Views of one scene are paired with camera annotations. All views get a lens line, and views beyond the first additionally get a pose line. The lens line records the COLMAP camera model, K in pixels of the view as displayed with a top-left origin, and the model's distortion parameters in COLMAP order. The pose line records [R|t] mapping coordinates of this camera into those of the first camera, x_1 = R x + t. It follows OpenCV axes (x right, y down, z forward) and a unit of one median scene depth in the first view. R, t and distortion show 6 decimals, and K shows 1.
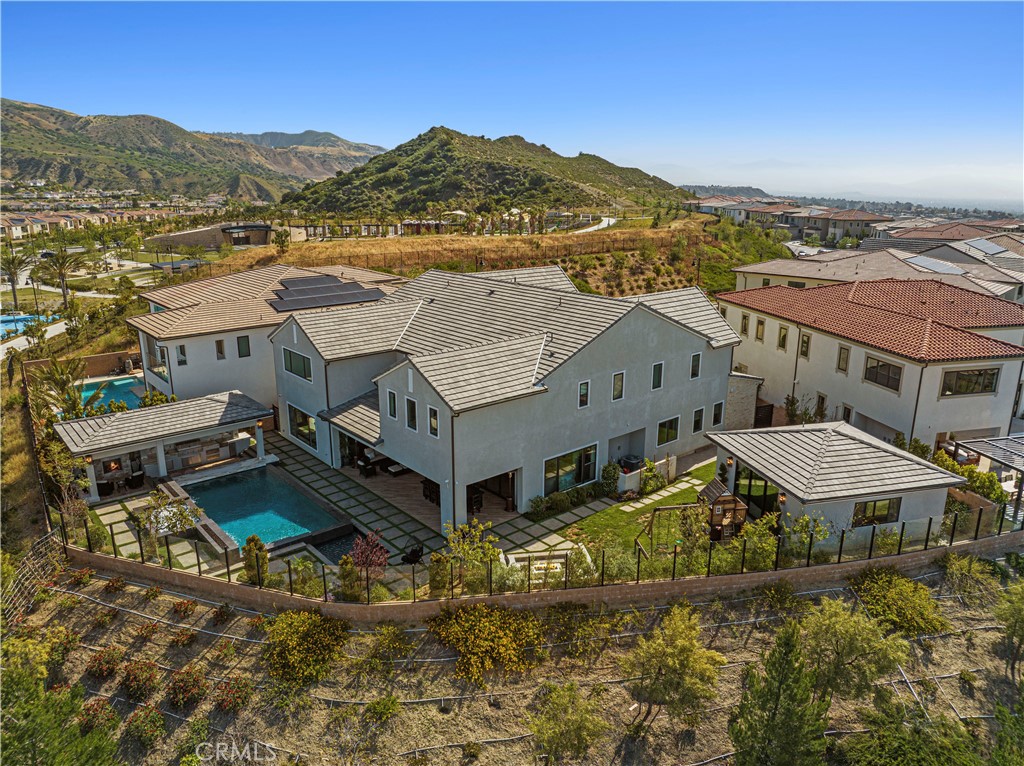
lens RADIAL K [[720.8, 0, 516.8], [0, 720.8, 379.6], [0, 0, 1]] dist [-0.057750, 0.035366]
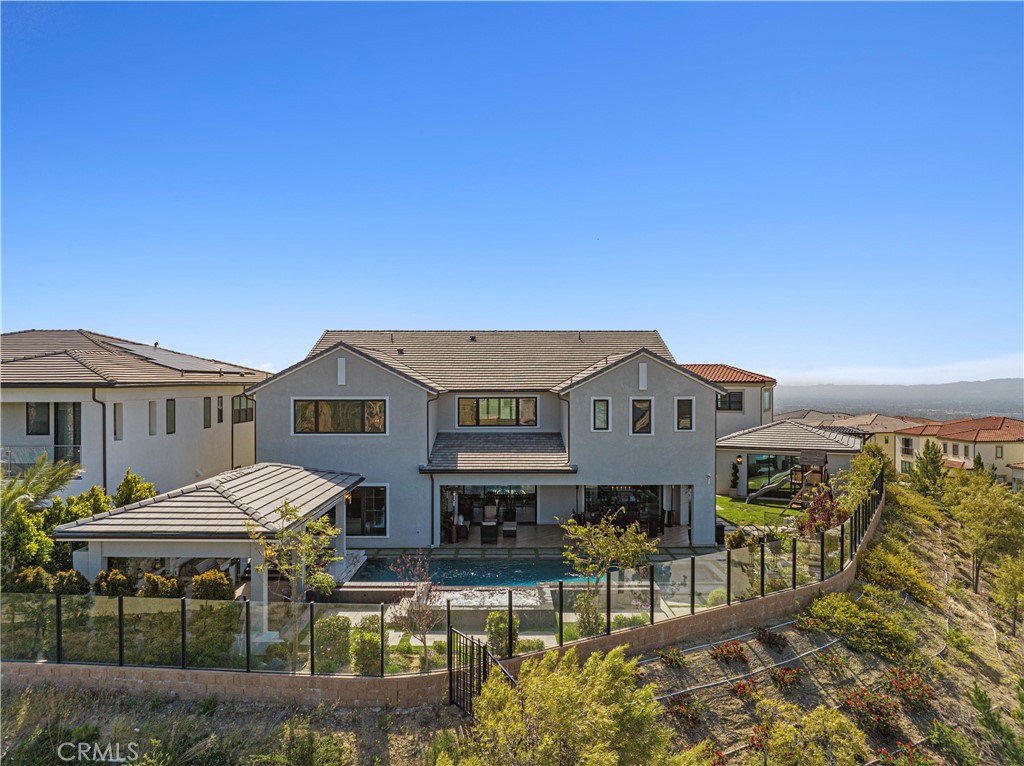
lens RADIAL K [[720.8, 0, 516.8], [0, 720.8, 379.6], [0, 0, 1]] dist [-0.057750, 0.035366]
pose [[0.643254, -0.003044, 0.765647, -0.837470], [0.206963, 0.963457, -0.170048, 0.112206], [-0.737150, 0.267845, 0.620378, 0.505801]]
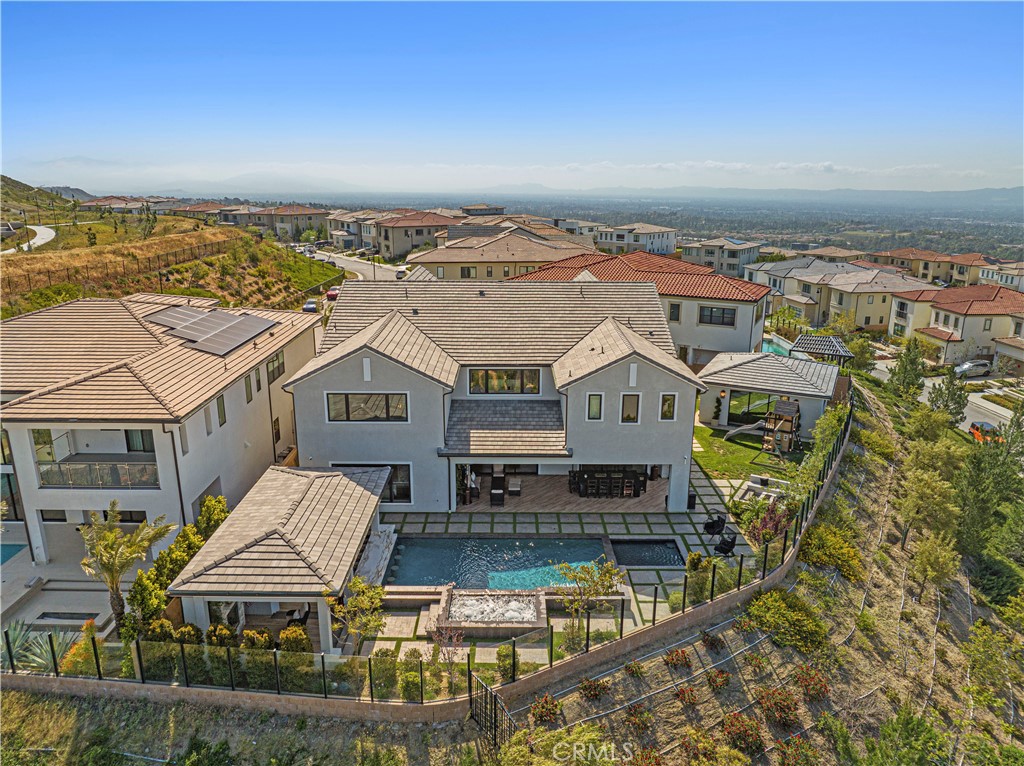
lens RADIAL K [[720.8, 0, 516.8], [0, 720.8, 379.6], [0, 0, 1]] dist [-0.057750, 0.035366]
pose [[0.651026, -0.201227, 0.731897, -0.893566], [0.199069, 0.975733, 0.091195, -0.104593], [-0.732487, 0.086328, 0.675285, 0.394087]]
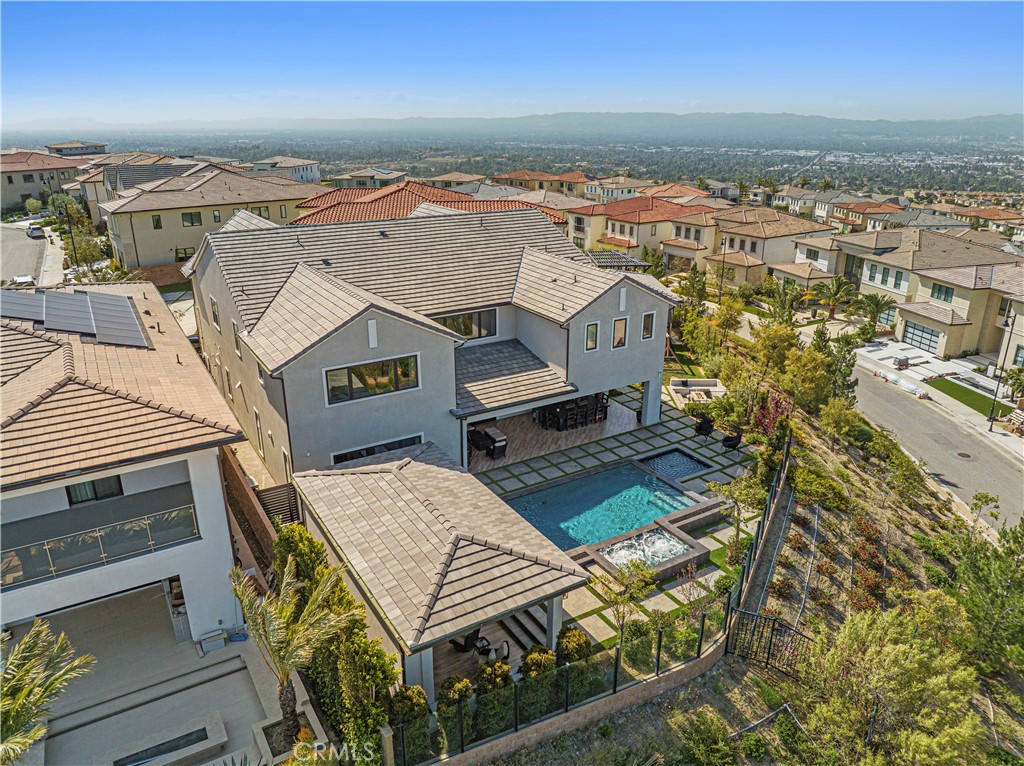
lens RADIAL K [[720.8, 0, 516.8], [0, 720.8, 379.6], [0, 0, 1]] dist [-0.057750, 0.035366]
pose [[0.161147, -0.345315, 0.924548, -1.036455], [0.258096, 0.918936, 0.298233, -0.212578], [-0.952585, 0.190563, 0.237208, 0.829351]]
